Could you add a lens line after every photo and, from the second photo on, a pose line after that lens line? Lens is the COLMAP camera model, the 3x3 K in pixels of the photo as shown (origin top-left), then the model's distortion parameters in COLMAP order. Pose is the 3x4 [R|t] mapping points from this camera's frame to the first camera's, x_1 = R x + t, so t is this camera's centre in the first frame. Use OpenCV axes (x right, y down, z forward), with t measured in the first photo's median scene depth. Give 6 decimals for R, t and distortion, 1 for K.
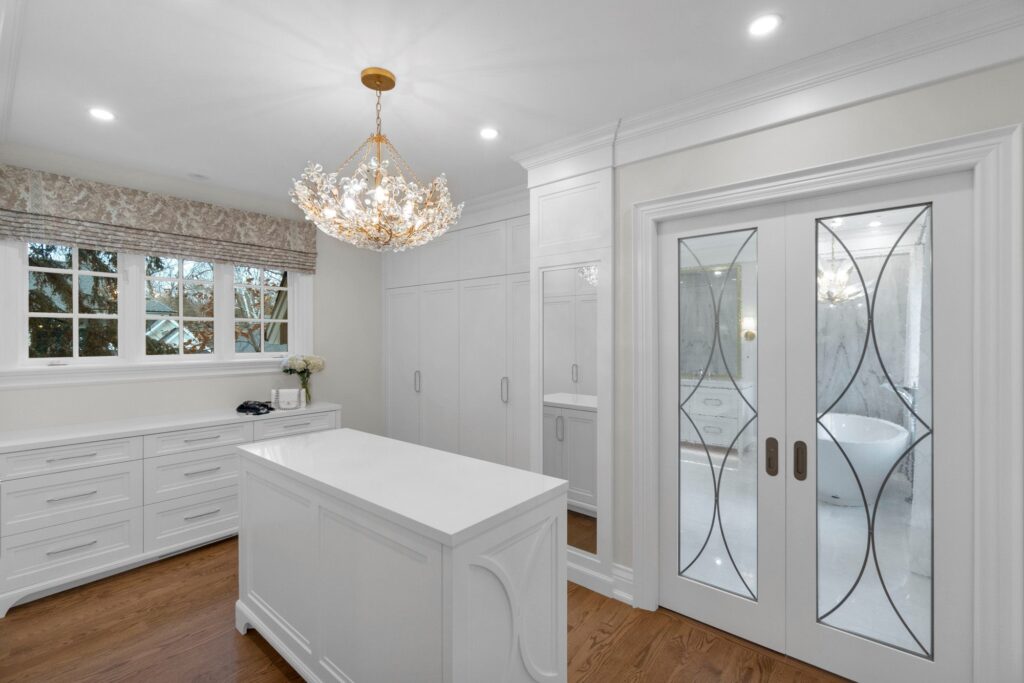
lens RADIAL K [[450.7, 0, 512.0], [0, 450.7, 341.5], [0, 0, 1]] dist [0.000027, 0.000012]
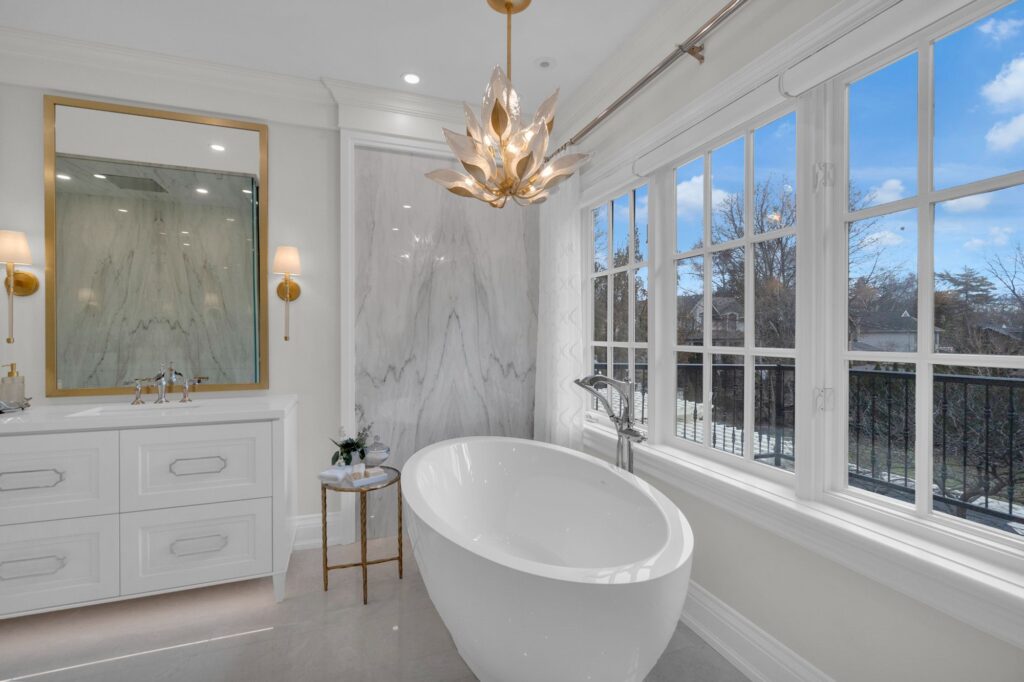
lens RADIAL K [[441.6, 0, 507.0], [0, 441.6, 347.7], [0, 0, 1]] dist [-0.013580, -0.000037]
pose [[0.496863, -0.022265, 0.867544, 0.294296], [0.004007, 0.999719, 0.023362, 0.038866], [-0.867820, -0.008131, 0.496812, 0.683985]]
